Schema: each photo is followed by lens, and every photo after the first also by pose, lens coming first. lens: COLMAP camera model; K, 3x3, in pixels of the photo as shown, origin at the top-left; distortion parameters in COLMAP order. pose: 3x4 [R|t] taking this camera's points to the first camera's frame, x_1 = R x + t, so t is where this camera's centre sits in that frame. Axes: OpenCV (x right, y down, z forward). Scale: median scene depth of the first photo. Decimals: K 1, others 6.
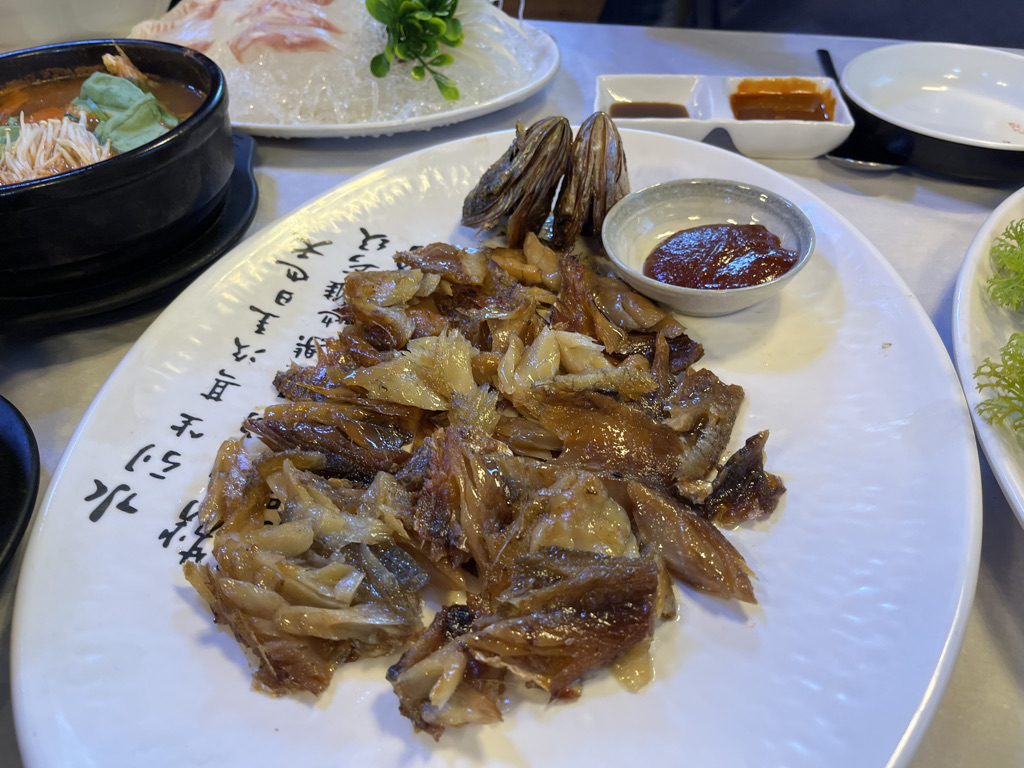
lens RADIAL K [[863.0, 0, 512.0], [0, 863.0, 384.0], [0, 0, 1]] dist [0.087975, -0.160026]
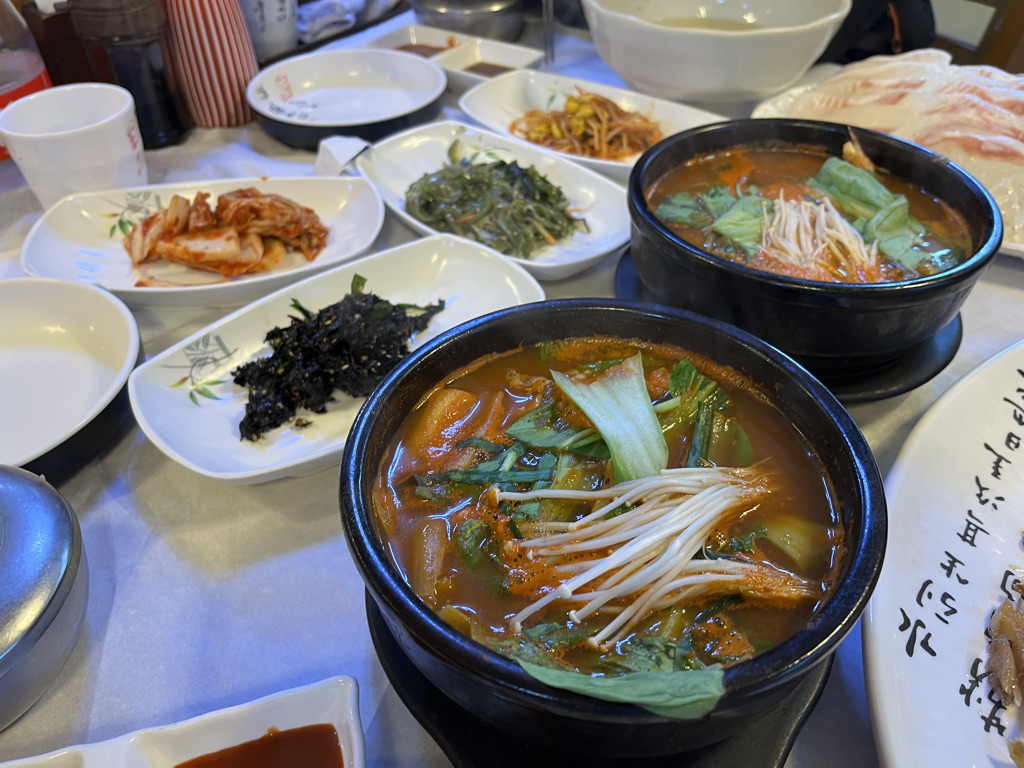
lens RADIAL K [[863.0, 0, 512.0], [0, 863.0, 384.0], [0, 0, 1]] dist [0.087975, -0.160026]
pose [[0.894112, 0.293765, -0.338032, -0.462144], [-0.300457, 0.953202, 0.033652, -0.027621], [0.332099, 0.071476, 0.940533, -0.089528]]
